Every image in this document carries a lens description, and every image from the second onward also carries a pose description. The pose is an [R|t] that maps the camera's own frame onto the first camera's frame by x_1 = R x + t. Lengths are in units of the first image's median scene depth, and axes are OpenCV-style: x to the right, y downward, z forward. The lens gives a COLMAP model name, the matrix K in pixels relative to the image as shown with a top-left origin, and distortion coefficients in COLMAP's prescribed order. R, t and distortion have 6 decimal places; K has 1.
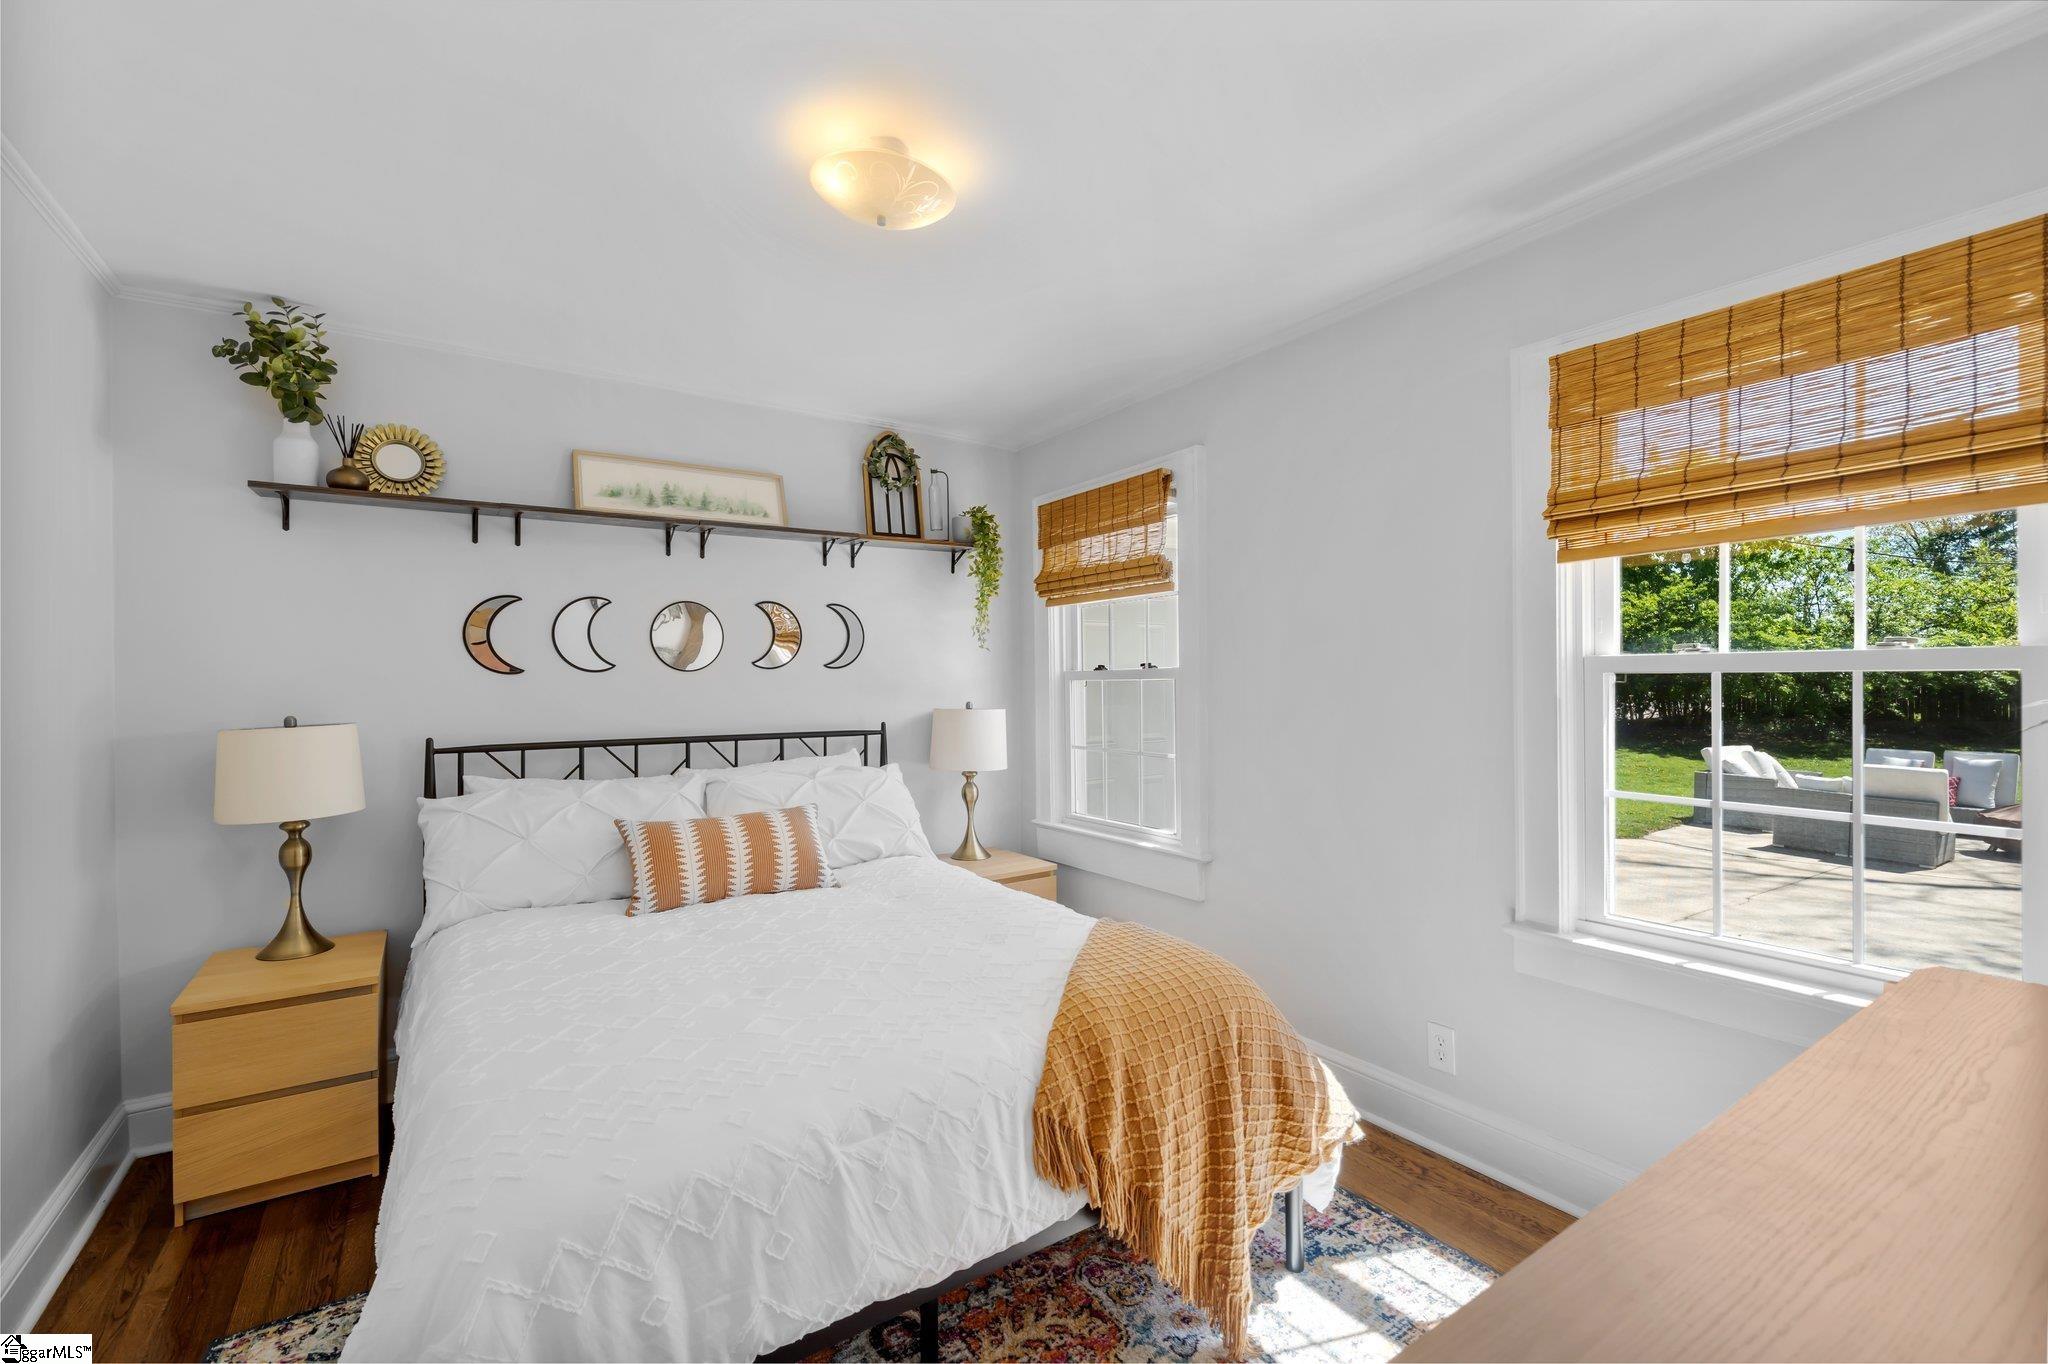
lens RADIAL K [[897.5, 0, 1030.4], [0, 897.5, 676.3], [0, 0, 1]] dist [-0.000657, 0.001195]
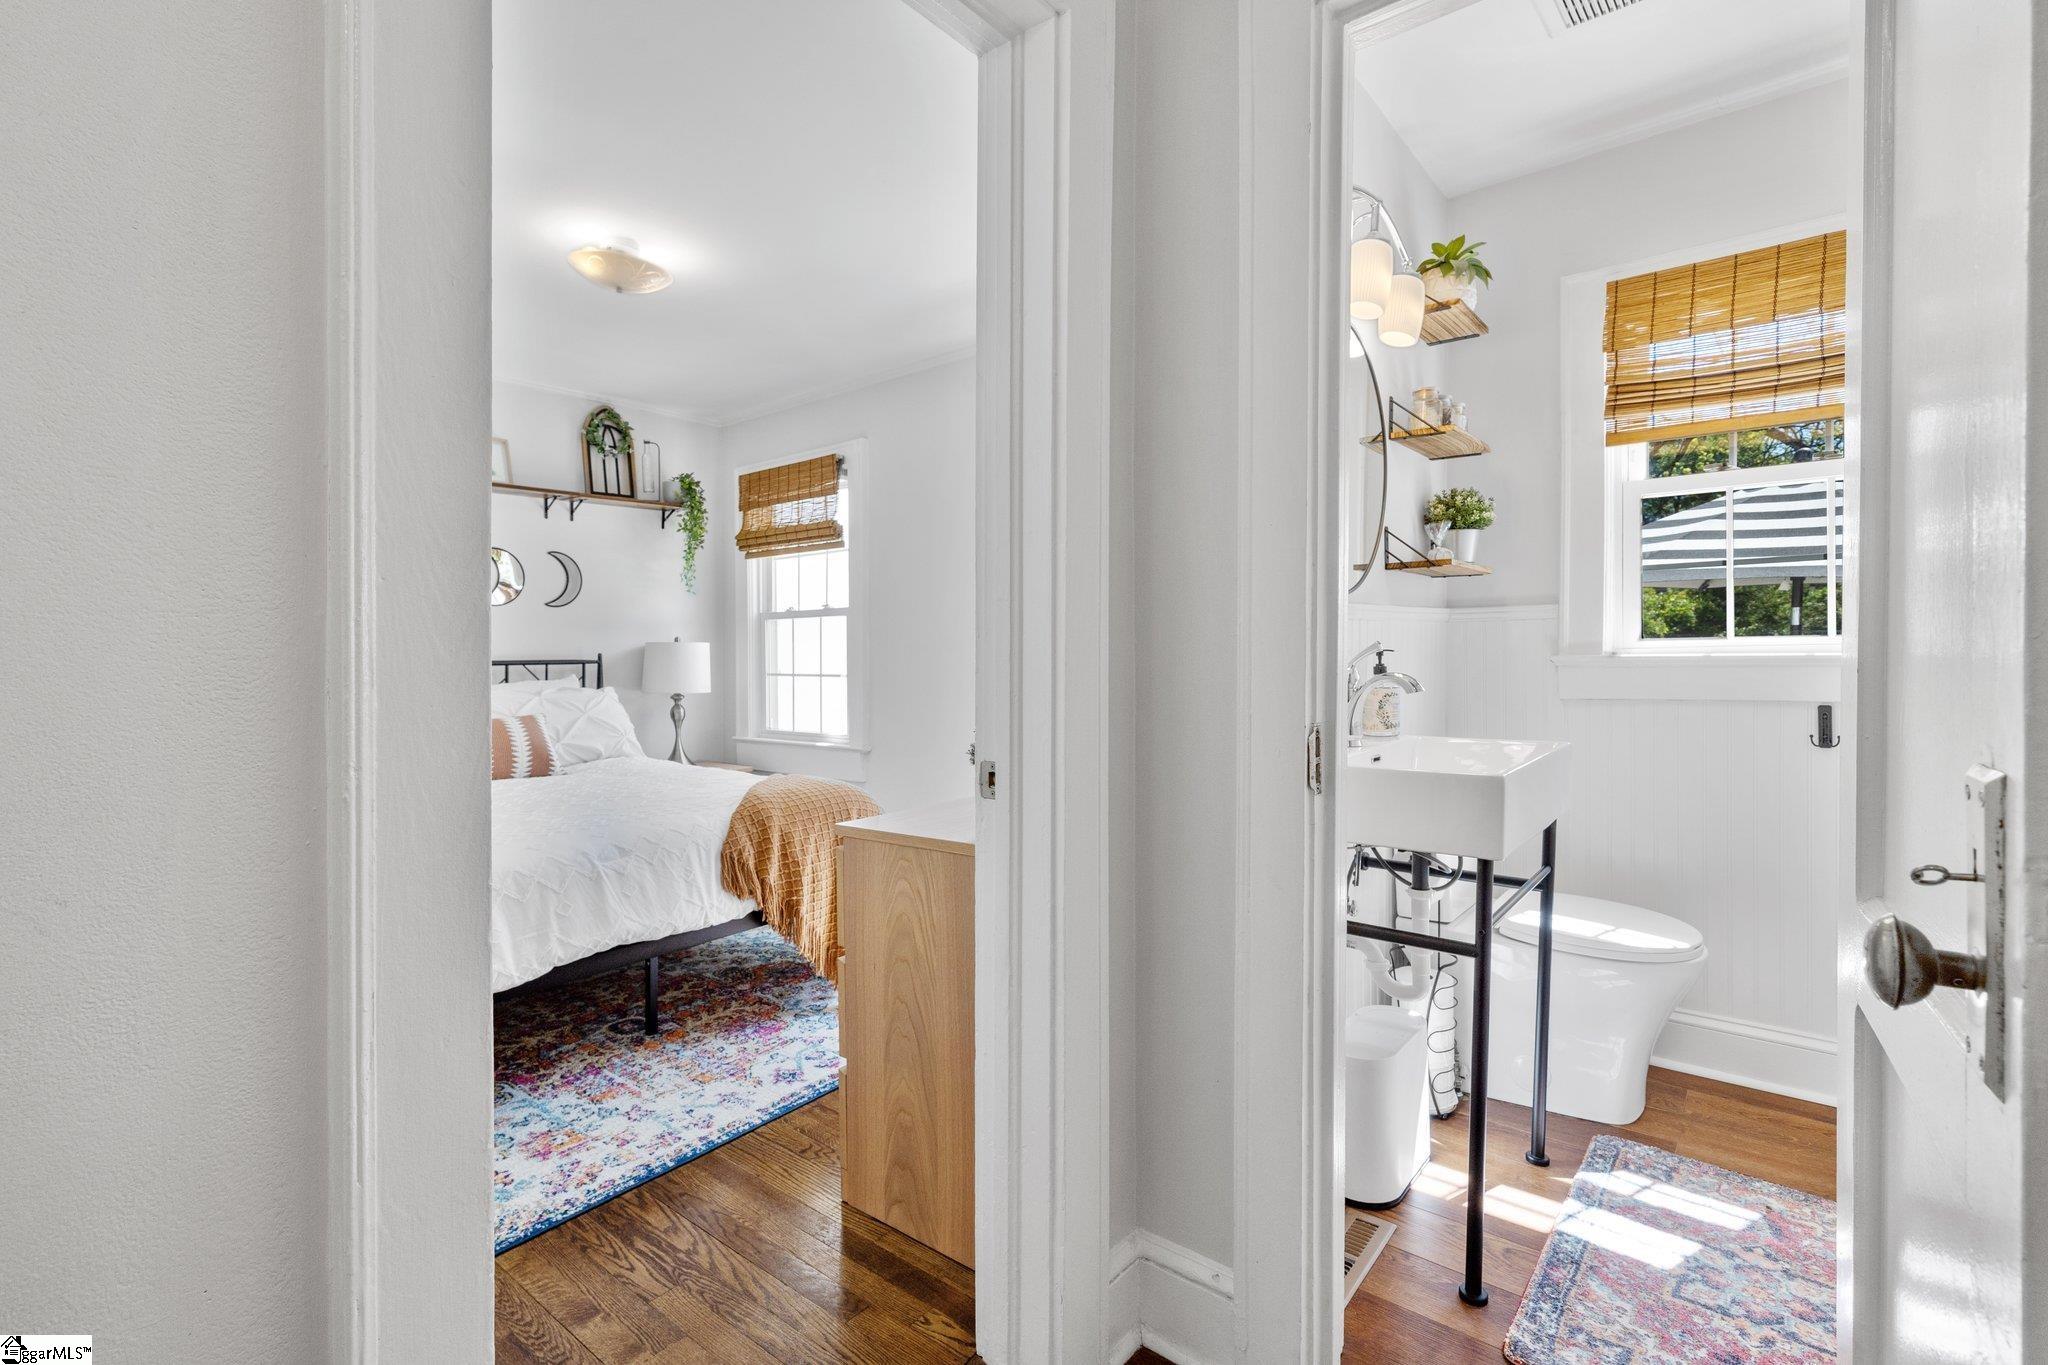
lens RADIAL K [[897.5, 0, 1005.0], [0, 897.5, 624.8], [0, 0, 1]] dist [-0.000657, 0.001195]
pose [[0.959479, 0.003923, 0.281753, 0.014936], [0.000658, 0.999869, -0.016163, 0.035388], [-0.281780, 0.015693, 0.959351, -0.294635]]
